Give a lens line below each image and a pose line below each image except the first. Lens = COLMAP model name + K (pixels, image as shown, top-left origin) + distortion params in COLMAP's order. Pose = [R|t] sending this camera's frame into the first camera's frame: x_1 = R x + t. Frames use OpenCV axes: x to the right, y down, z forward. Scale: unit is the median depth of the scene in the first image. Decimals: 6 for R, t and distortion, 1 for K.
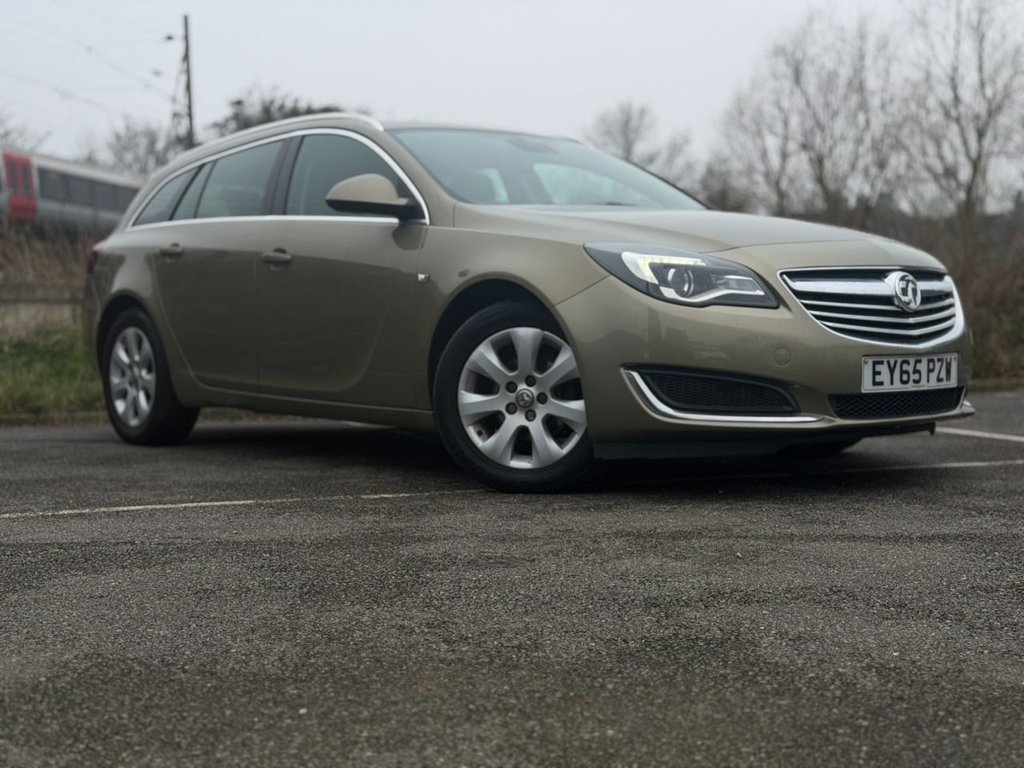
lens RADIAL K [[1426.6, 0, 515.8], [0, 1426.6, 386.2], [0, 0, 1]] dist [0.167027, -0.283411]
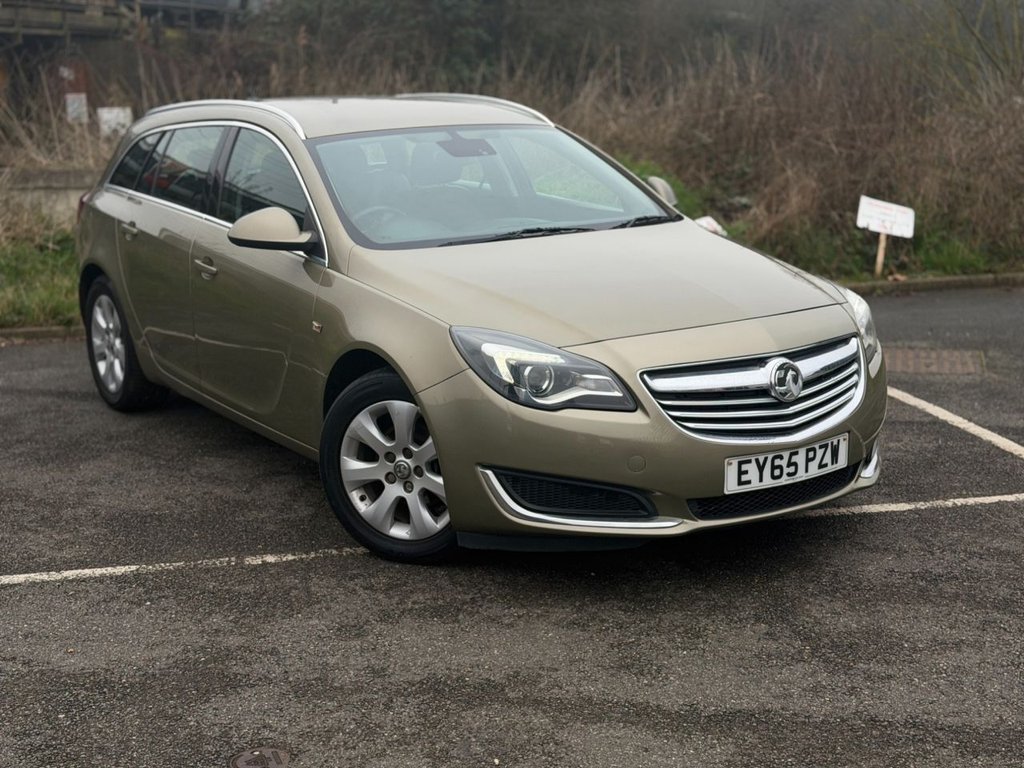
lens RADIAL K [[1426.6, 0, 515.8], [0, 1426.6, 386.2], [0, 0, 1]] dist [0.167027, -0.283411]
pose [[0.993395, 0.018031, -0.113324, 0.194909], [0.001621, 0.985274, 0.170973, -0.217132], [0.114738, -0.170027, 0.978737, 0.048056]]
